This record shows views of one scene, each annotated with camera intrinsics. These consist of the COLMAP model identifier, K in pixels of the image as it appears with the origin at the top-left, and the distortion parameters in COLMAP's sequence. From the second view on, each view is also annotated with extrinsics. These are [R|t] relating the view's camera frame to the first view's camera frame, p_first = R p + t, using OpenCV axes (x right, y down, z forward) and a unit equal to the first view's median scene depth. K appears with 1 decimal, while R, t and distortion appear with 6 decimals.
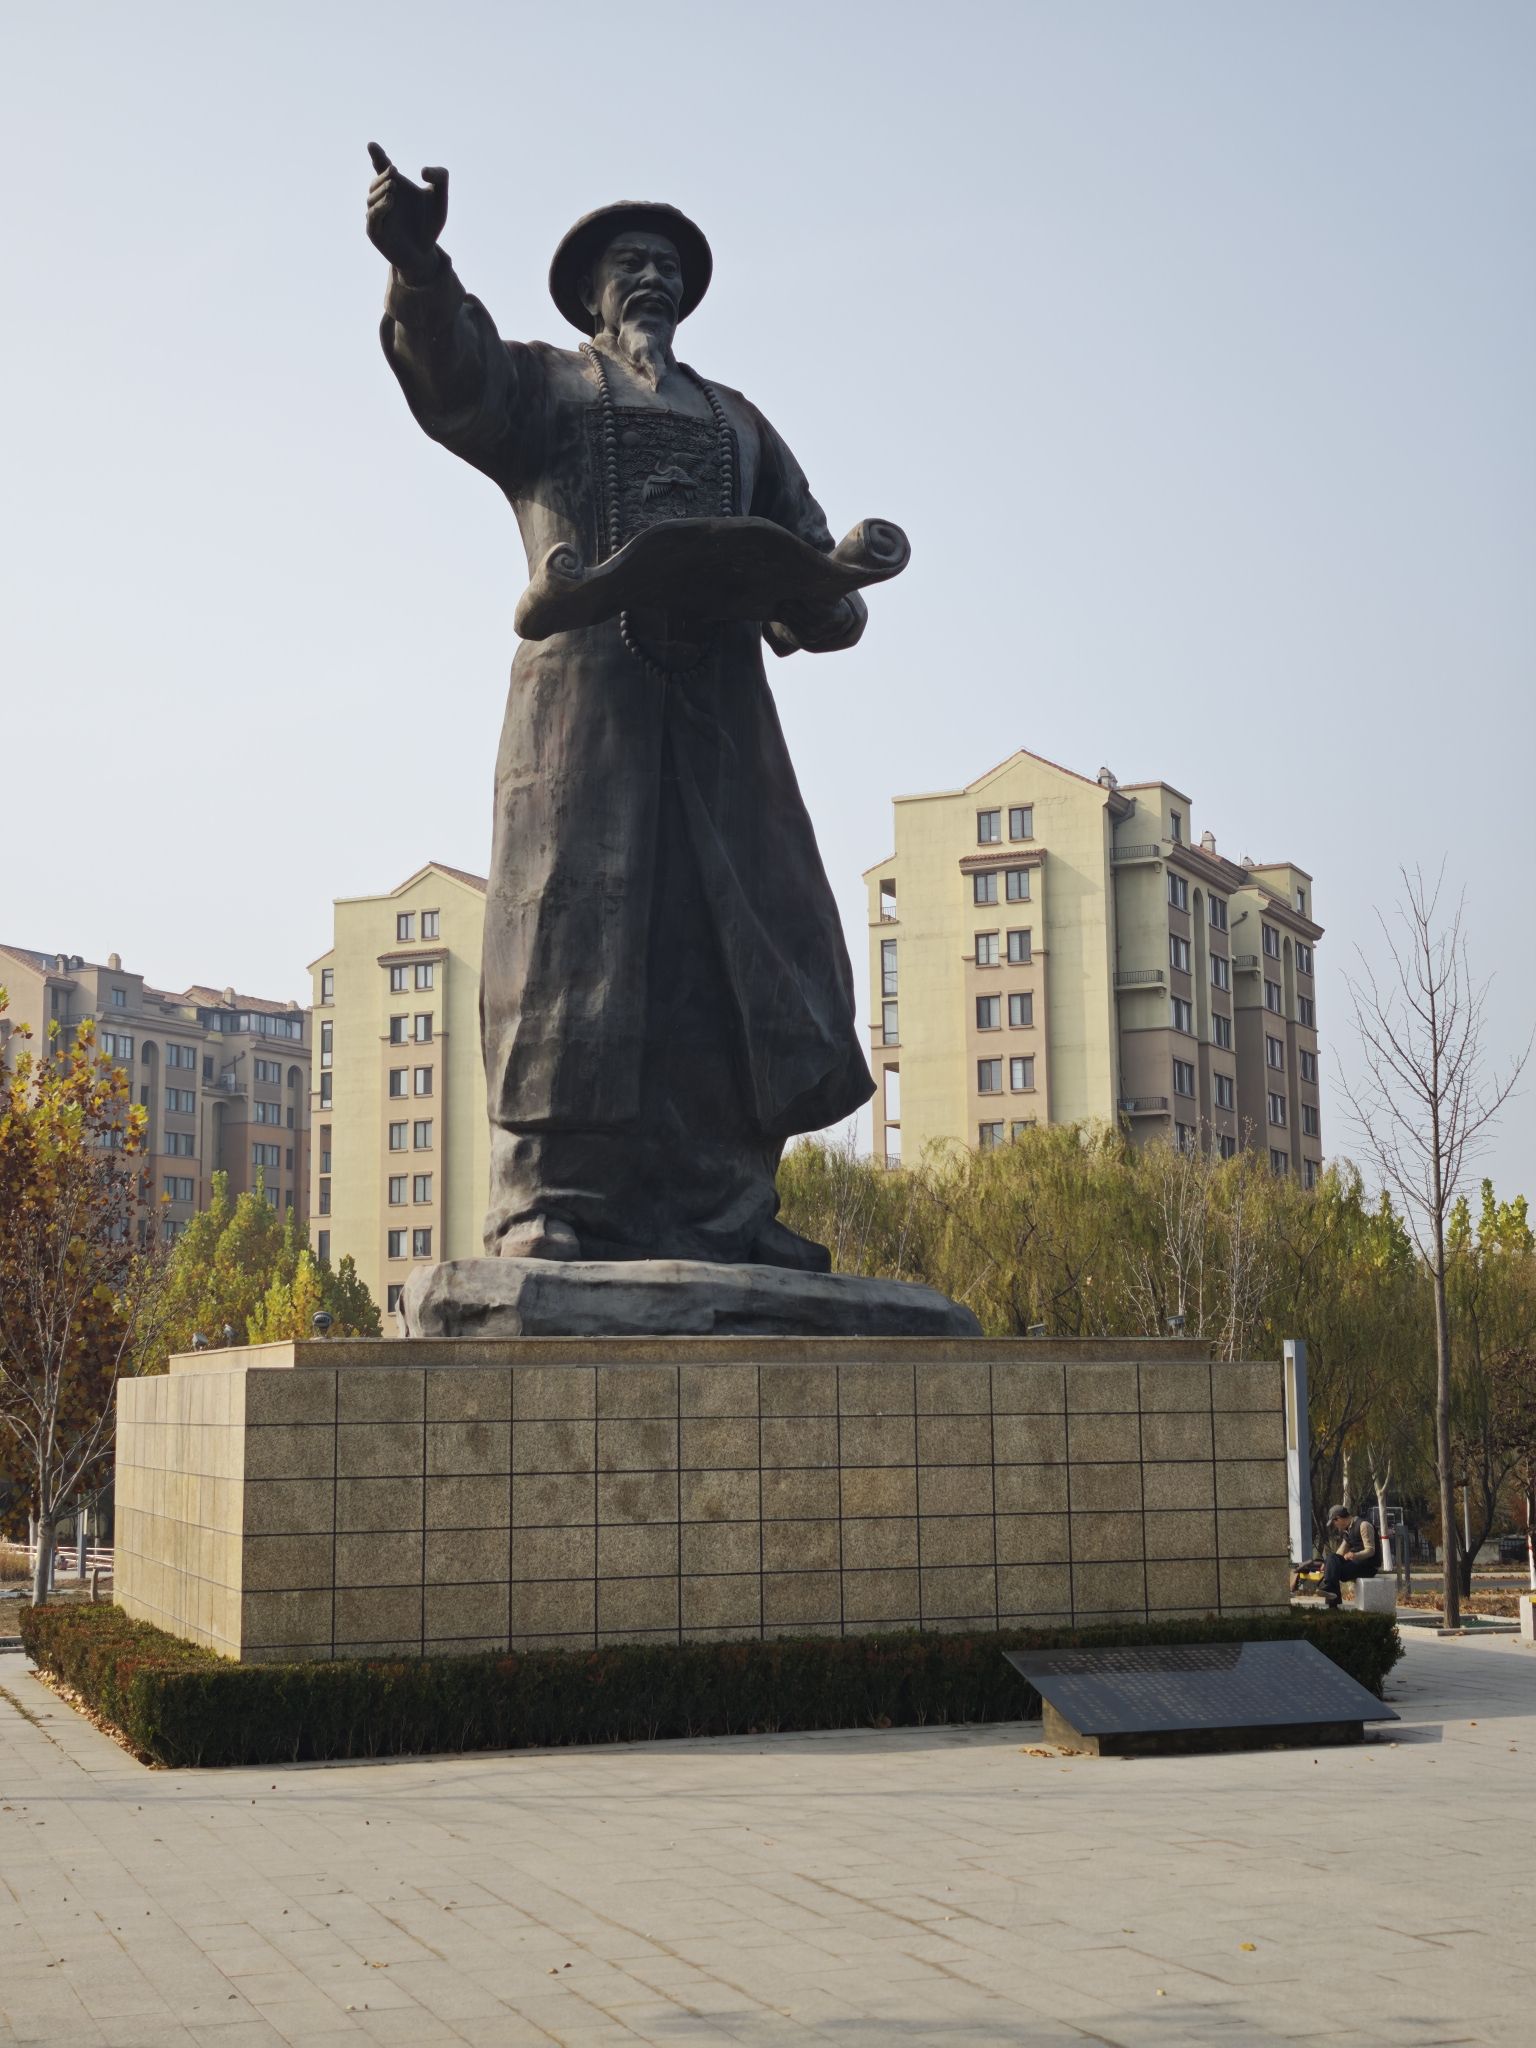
lens RADIAL K [[2688.7, 0, 768.0], [0, 2688.7, 1024.0], [0, 0, 1]] dist [0.024347, 0.017582]
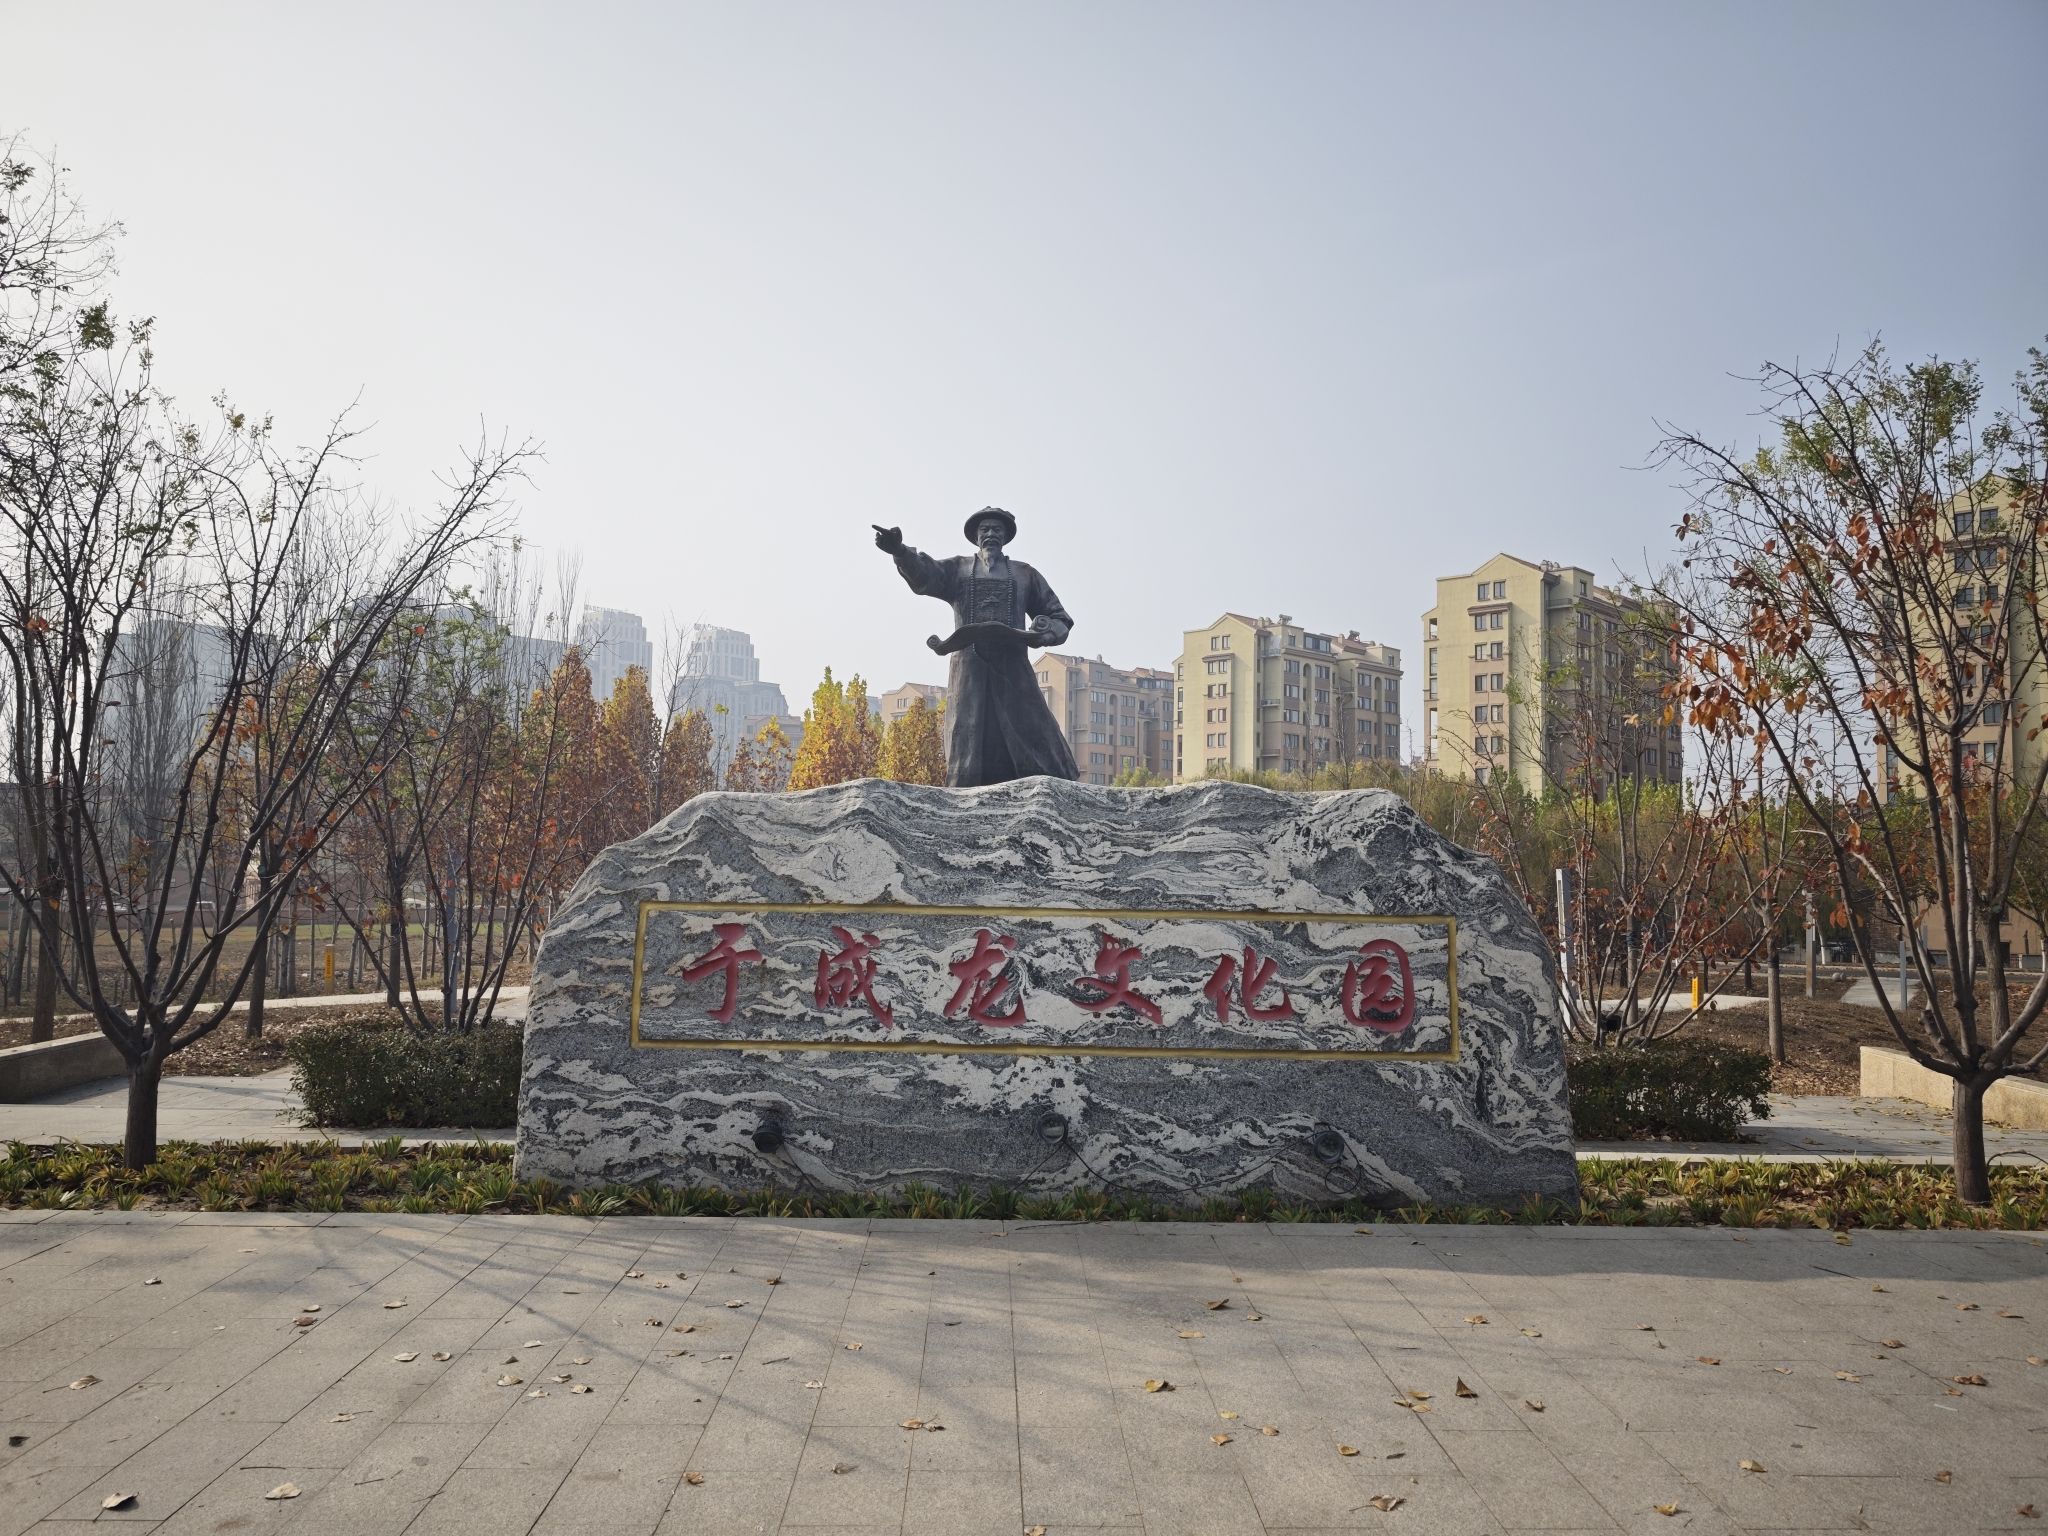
lens RADIAL K [[1387.8, 0, 1024.0], [0, 1387.8, 768.0], [0, 0, 1]] dist [0.077958, -0.126479]
pose [[0.940584, 0.008752, -0.339447, 0.115898], [0.017009, 0.997199, 0.072841, -0.023248], [0.339134, -0.074286, 0.937800, -0.122263]]
